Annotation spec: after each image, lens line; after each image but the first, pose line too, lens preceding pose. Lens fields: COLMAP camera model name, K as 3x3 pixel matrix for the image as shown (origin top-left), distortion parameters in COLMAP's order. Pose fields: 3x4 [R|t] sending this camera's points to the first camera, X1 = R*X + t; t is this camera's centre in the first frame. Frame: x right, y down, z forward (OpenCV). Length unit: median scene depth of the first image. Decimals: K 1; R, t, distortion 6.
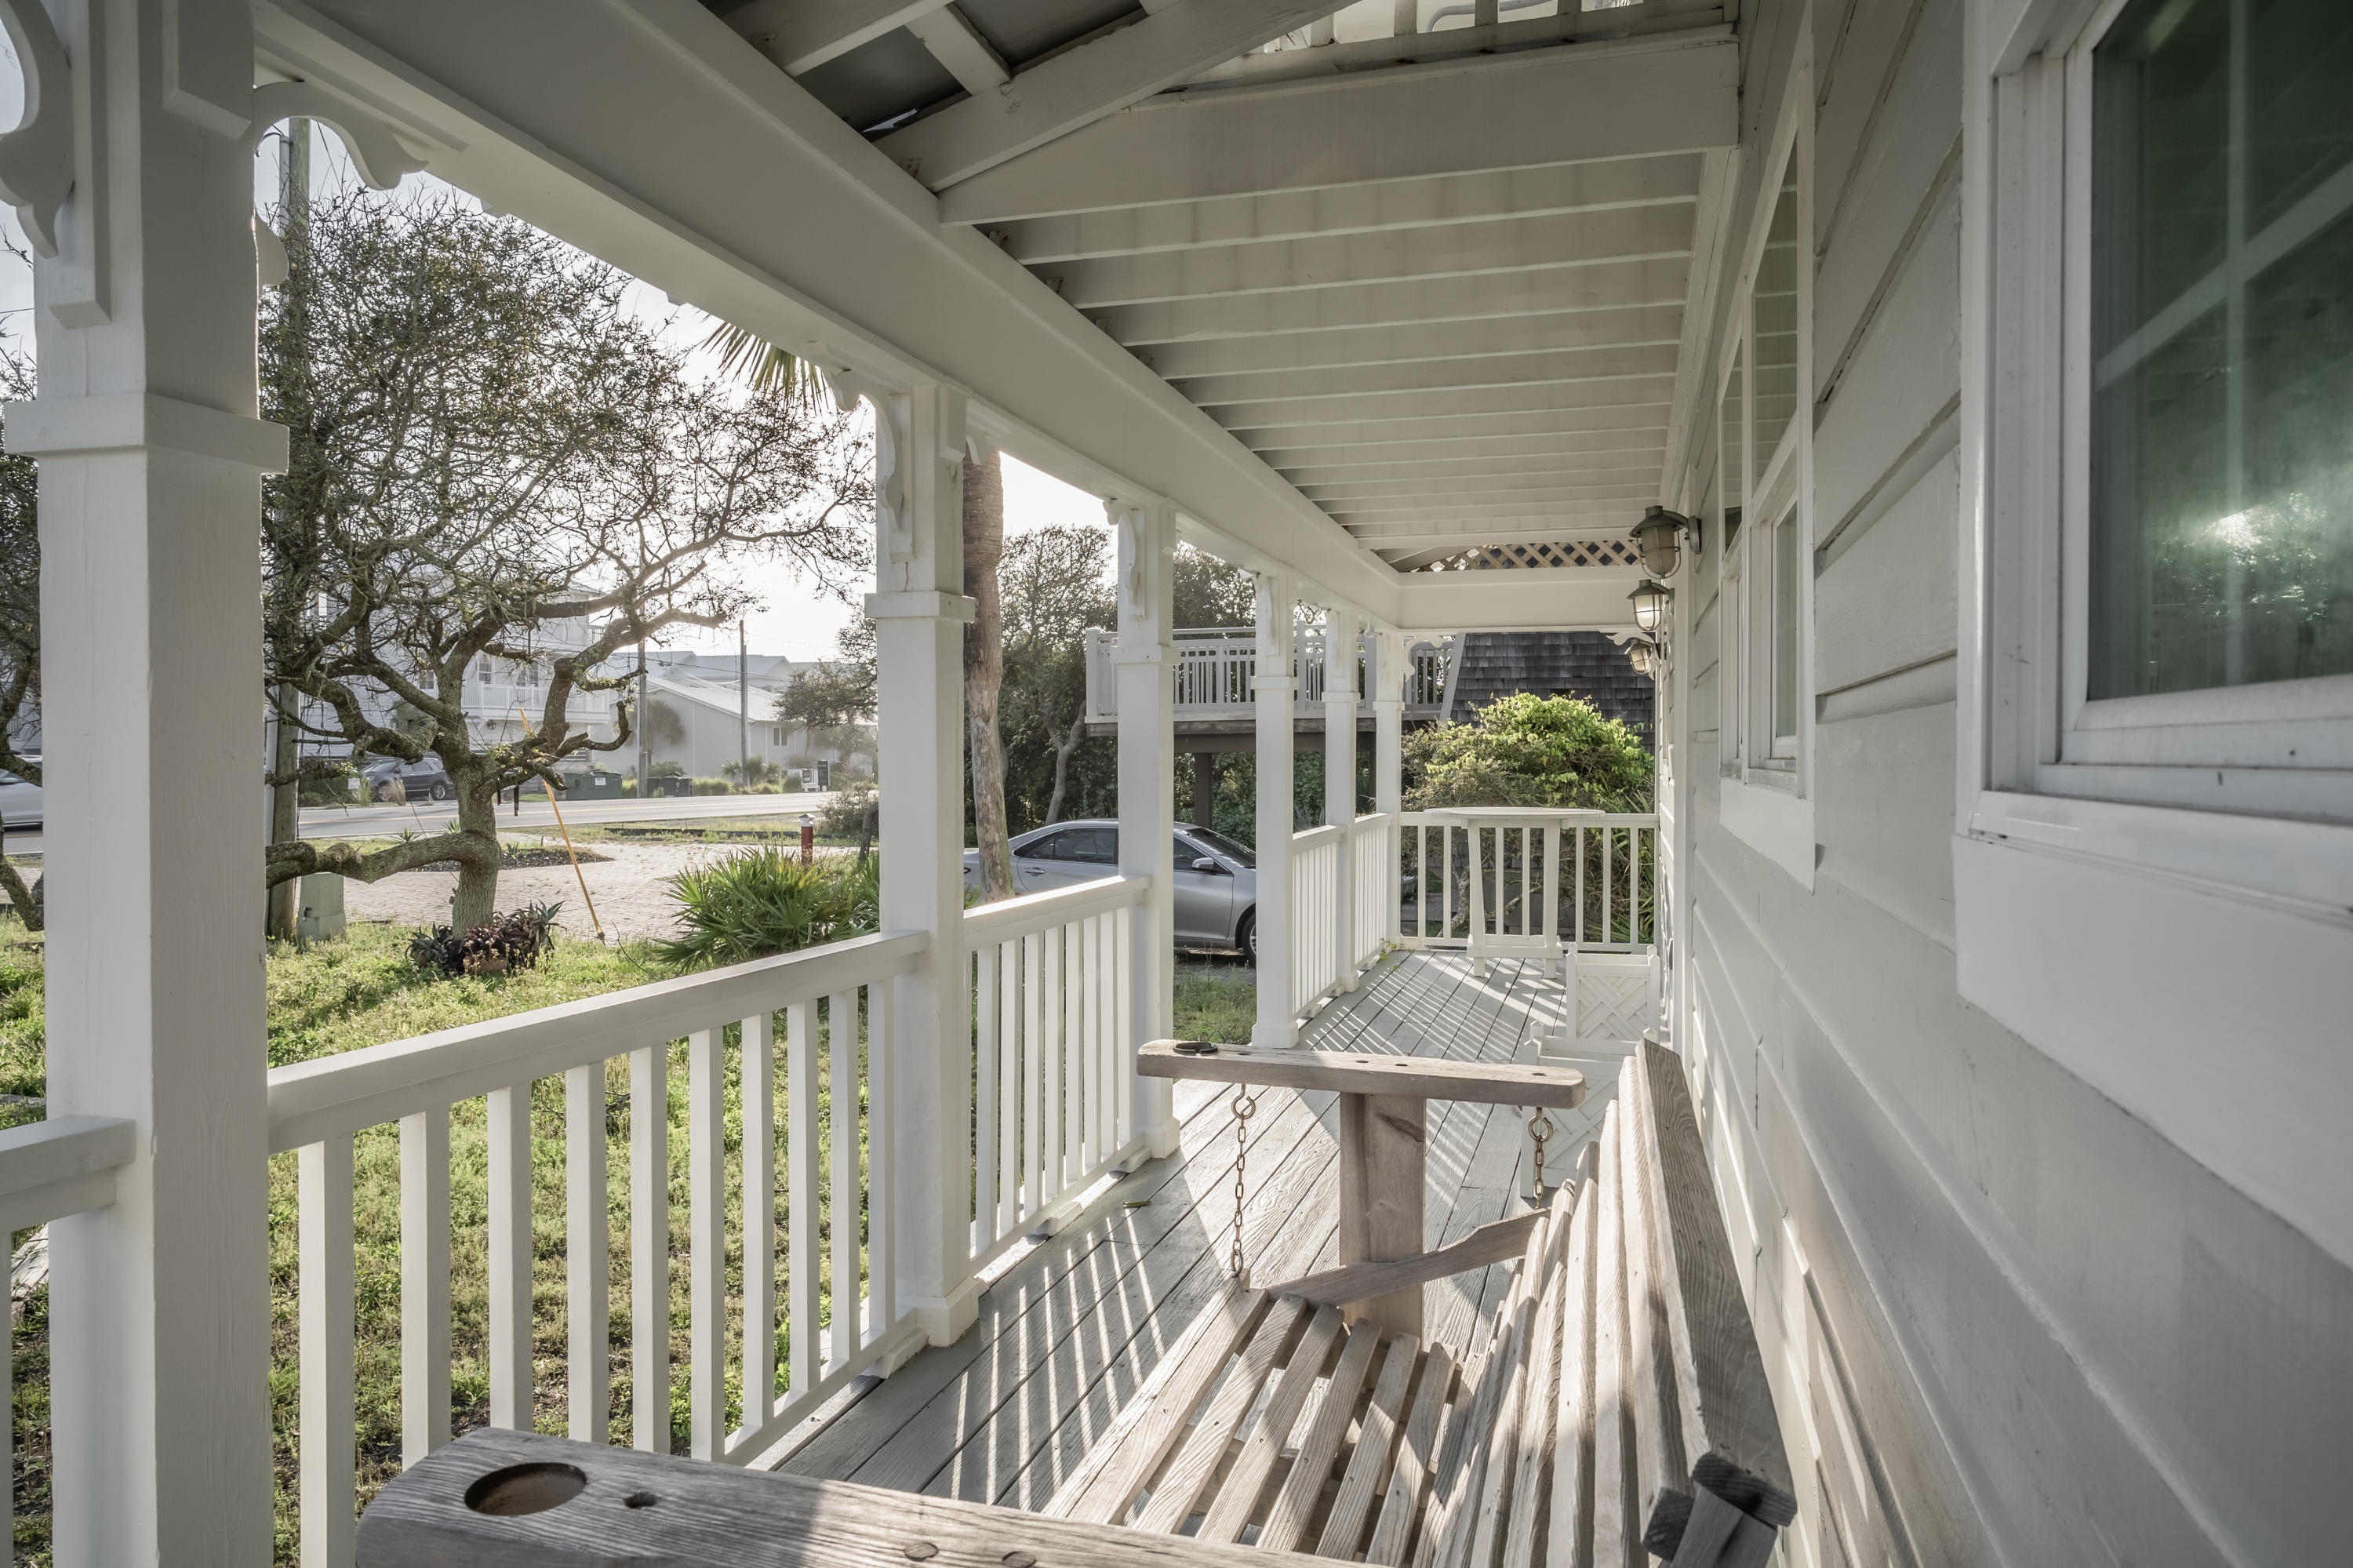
lens RADIAL K [[1574.9, 0, 1175.8], [0, 1574.9, 780.8], [0, 0, 1]] dist [0.000296, 0.001057]
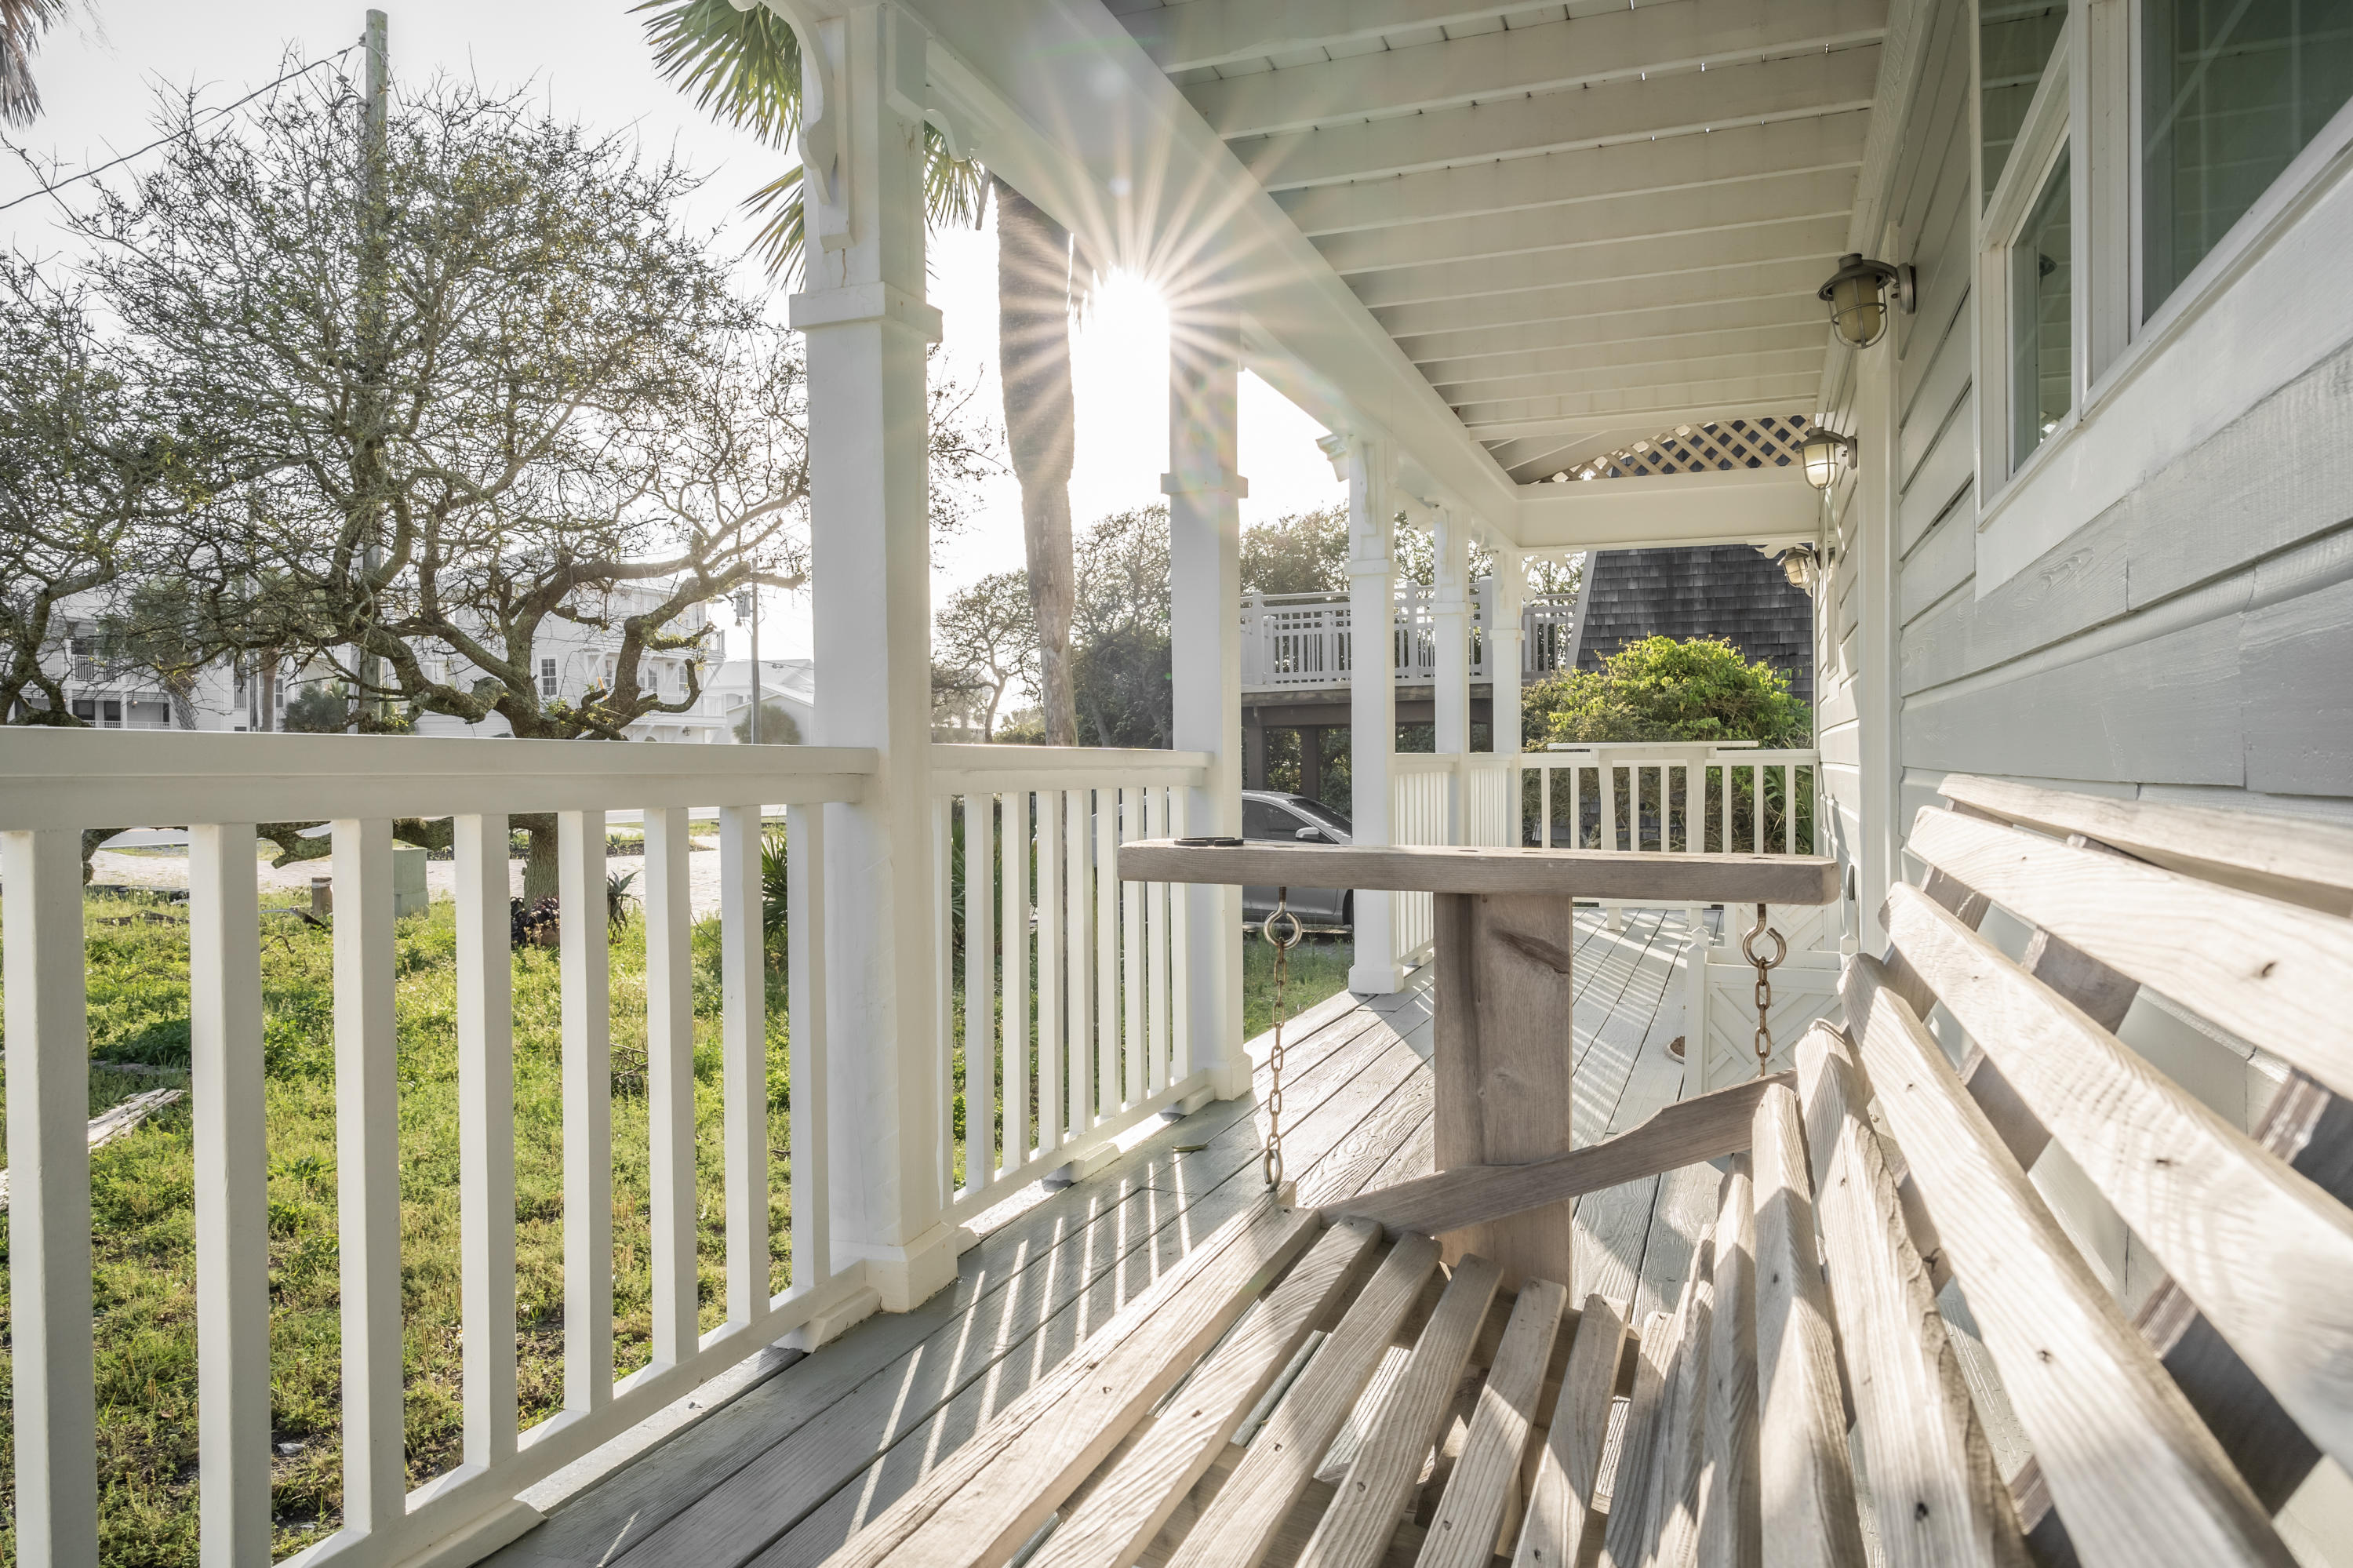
lens RADIAL K [[1574.9, 0, 1175.8], [0, 1574.9, 780.8], [0, 0, 1]] dist [0.000296, 0.001057]
pose [[0.997273, -0.009120, -0.073233, 0.025363], [0.008759, 0.999948, -0.005246, 0.080505], [0.073277, 0.004590, 0.997301, 0.191212]]
